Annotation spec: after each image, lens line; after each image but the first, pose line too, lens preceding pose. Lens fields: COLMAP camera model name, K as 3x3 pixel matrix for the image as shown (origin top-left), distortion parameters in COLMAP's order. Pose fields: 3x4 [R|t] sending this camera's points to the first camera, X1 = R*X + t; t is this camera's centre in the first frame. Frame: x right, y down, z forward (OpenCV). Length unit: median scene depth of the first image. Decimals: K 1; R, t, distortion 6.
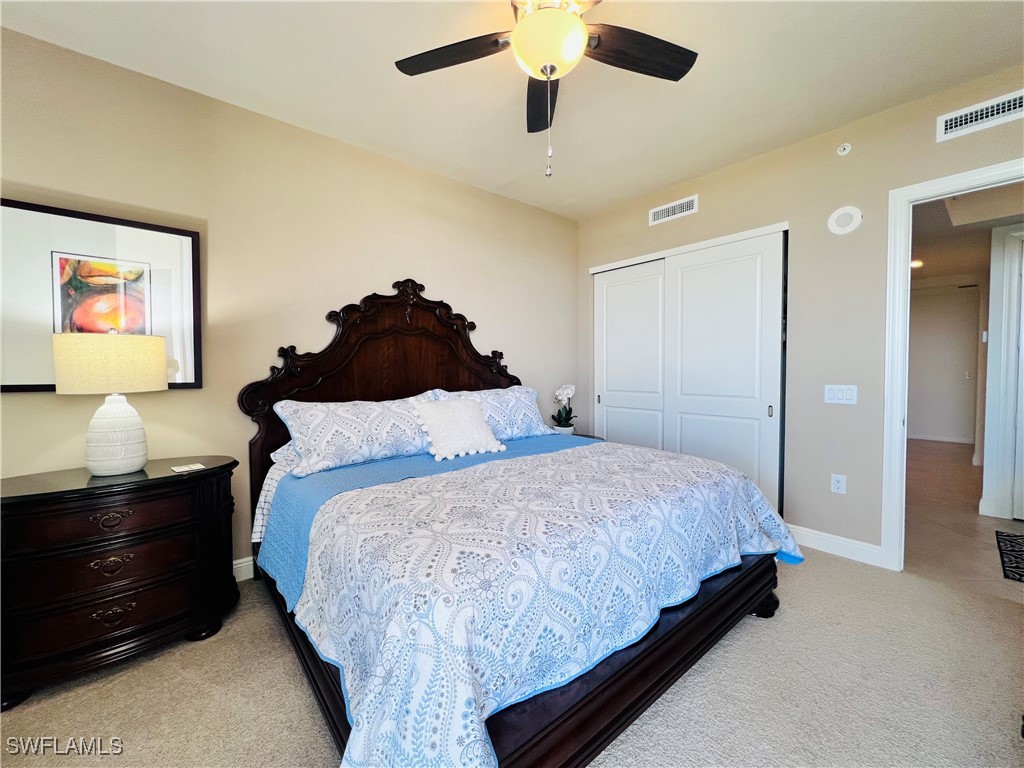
lens RADIAL K [[409.7, 0, 508.9], [0, 409.7, 383.5], [0, 0, 1]] dist [-0.000710, -0.000156]
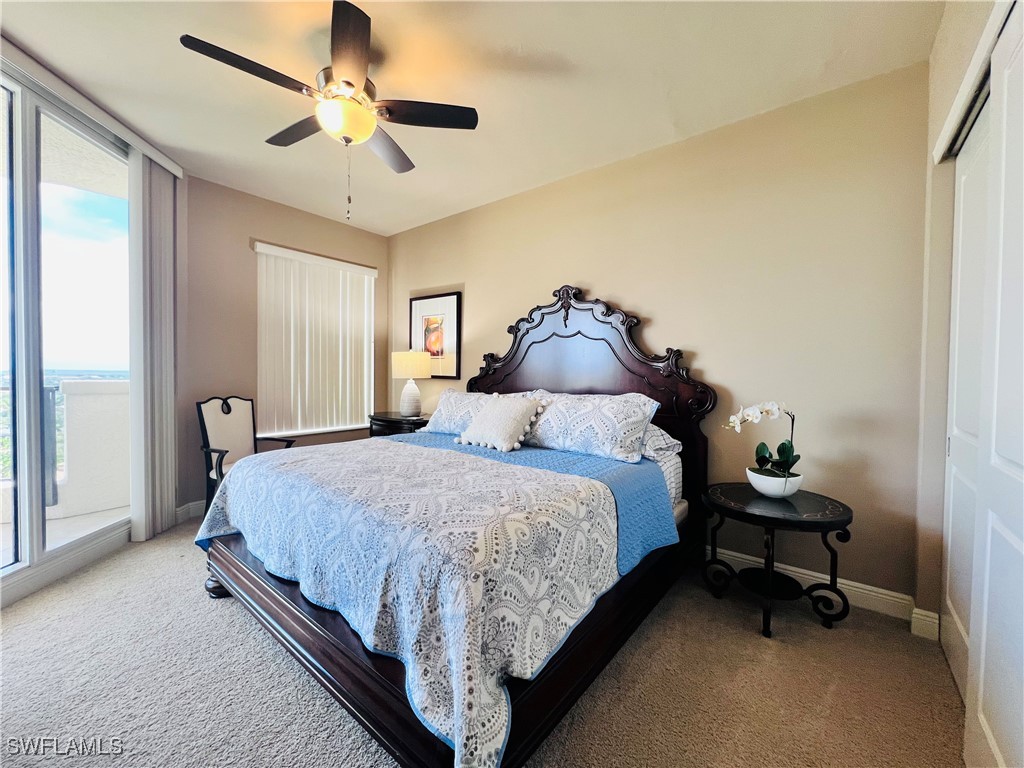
lens RADIAL K [[404.0, 0, 511.8], [0, 404.0, 393.1], [0, 0, 1]] dist [0.000994, 0.000278]
pose [[0.193624, 0.061433, -0.979150, 1.064450], [-0.052249, 0.997267, 0.052238, -0.032995], [0.979683, 0.041045, 0.196305, 0.925125]]
